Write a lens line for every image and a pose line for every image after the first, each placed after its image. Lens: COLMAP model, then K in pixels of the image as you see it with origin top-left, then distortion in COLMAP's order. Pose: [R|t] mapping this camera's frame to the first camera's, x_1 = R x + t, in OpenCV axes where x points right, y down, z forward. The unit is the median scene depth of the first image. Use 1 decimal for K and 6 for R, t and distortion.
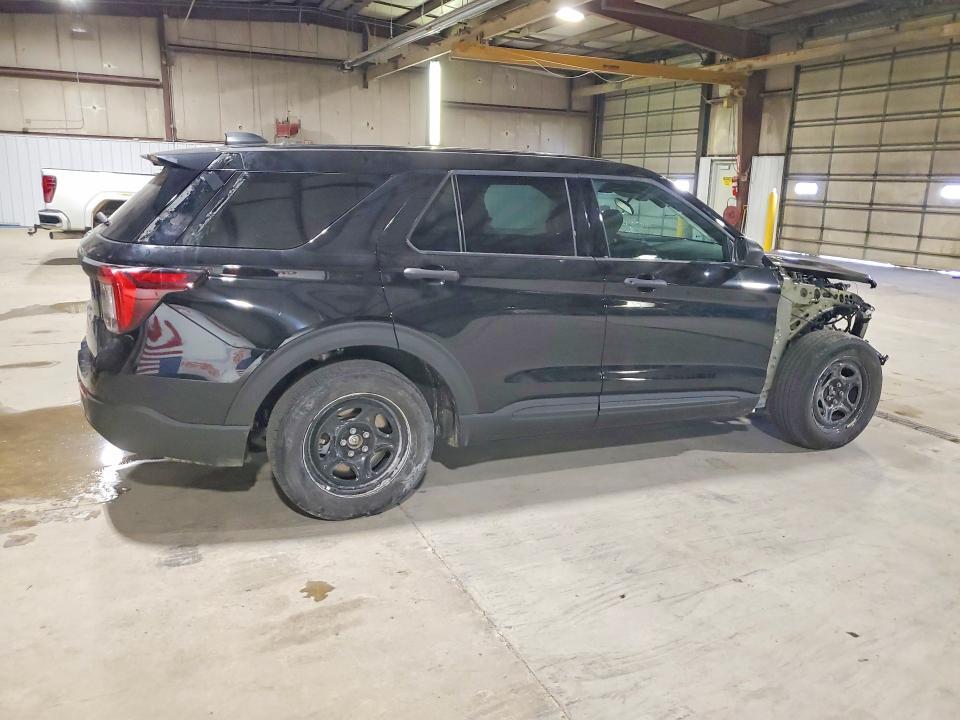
lens RADIAL K [[735.0, 0, 480.0], [0, 735.0, 360.0], [0, 0, 1]] dist [0.009550, 0.003758]
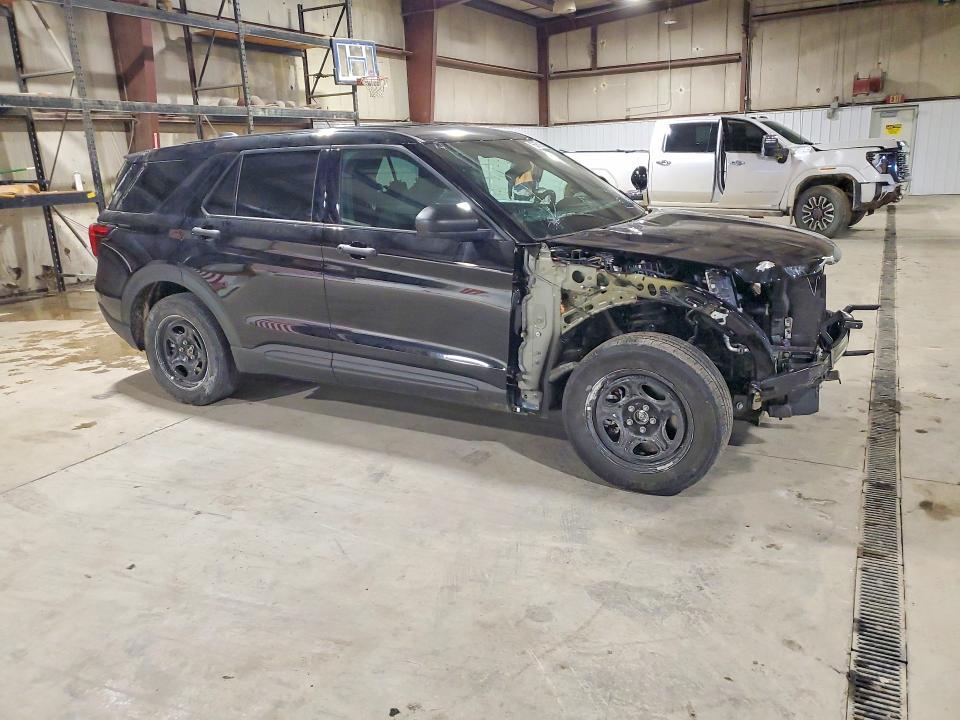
lens RADIAL K [[735.0, 0, 480.0], [0, 735.0, 360.0], [0, 0, 1]] dist [0.009550, 0.003758]
pose [[0.601209, 0.159812, -0.782949, 0.982838], [-0.129450, 0.986334, 0.101924, -0.068797], [0.788537, 0.040075, 0.613680, 0.432812]]
